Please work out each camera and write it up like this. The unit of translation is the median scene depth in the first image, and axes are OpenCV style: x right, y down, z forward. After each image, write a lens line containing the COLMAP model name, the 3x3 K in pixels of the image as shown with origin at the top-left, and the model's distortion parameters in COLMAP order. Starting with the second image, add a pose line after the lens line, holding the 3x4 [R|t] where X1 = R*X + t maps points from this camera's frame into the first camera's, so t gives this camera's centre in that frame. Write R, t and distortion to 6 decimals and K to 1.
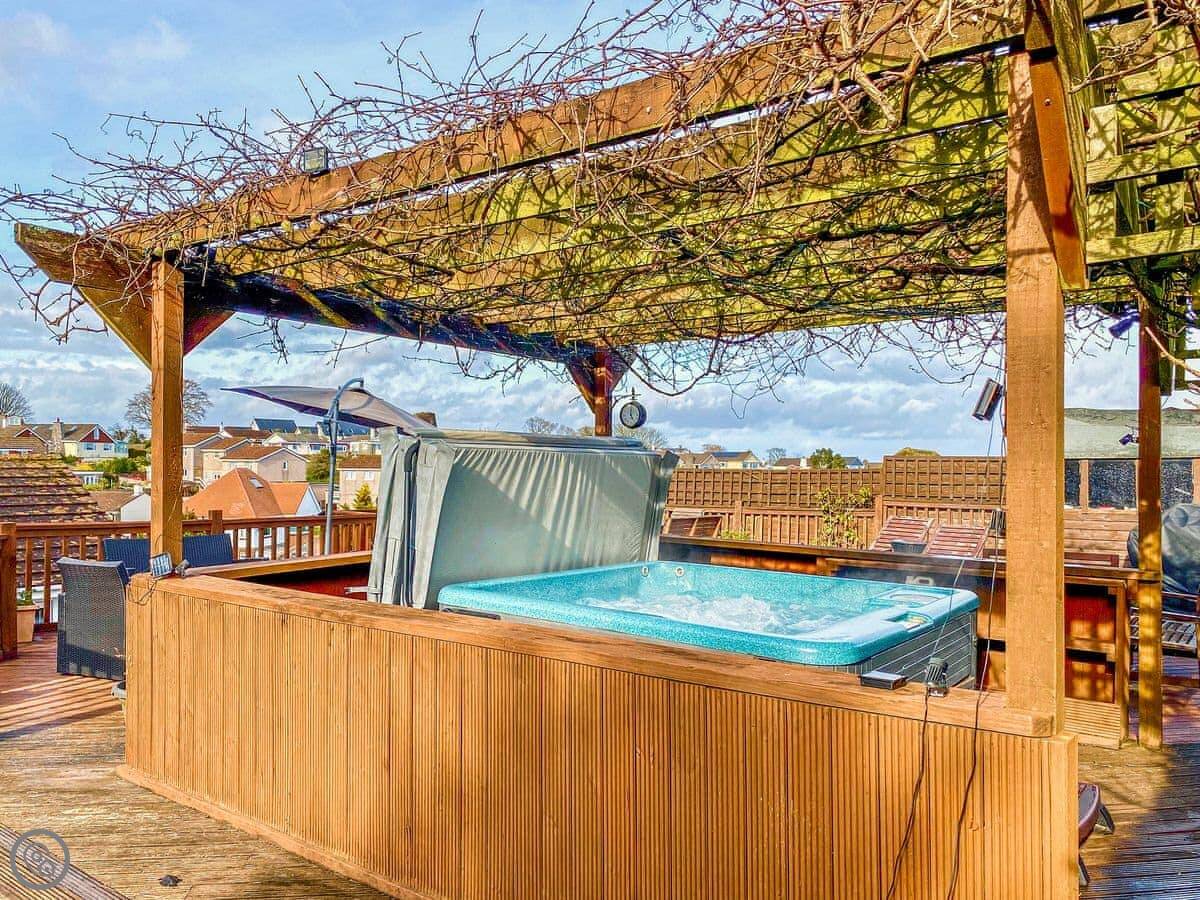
lens RADIAL K [[928.3, 0, 596.5], [0, 928.3, 457.4], [0, 0, 1]] dist [0.081983, -0.160579]
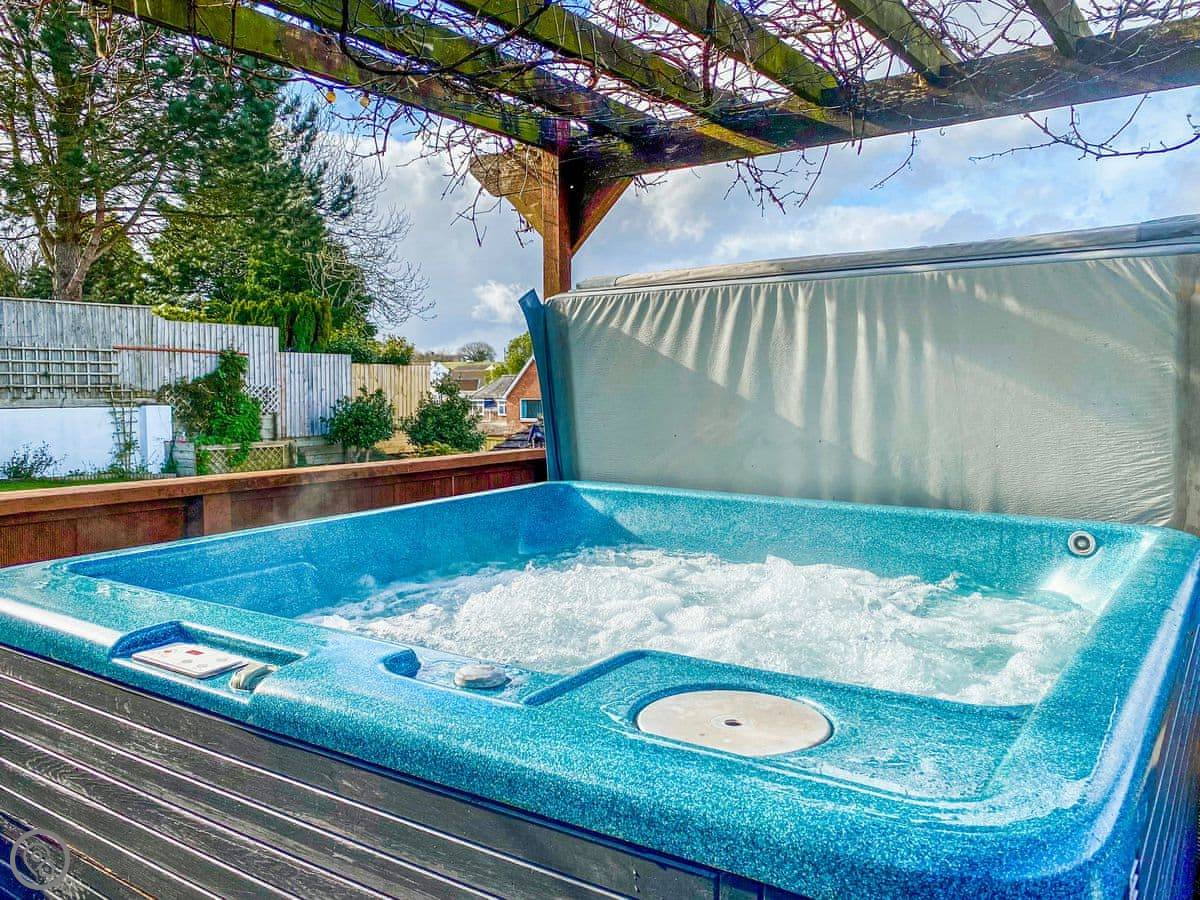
lens RADIAL K [[928.3, 0, 596.5], [0, 928.3, 457.4], [0, 0, 1]] dist [0.081983, -0.160579]
pose [[0.037253, 0.059097, -0.997557, 0.545818], [0.015586, 0.998094, 0.059711, 0.066361], [0.999184, -0.017772, 0.036261, 0.906939]]
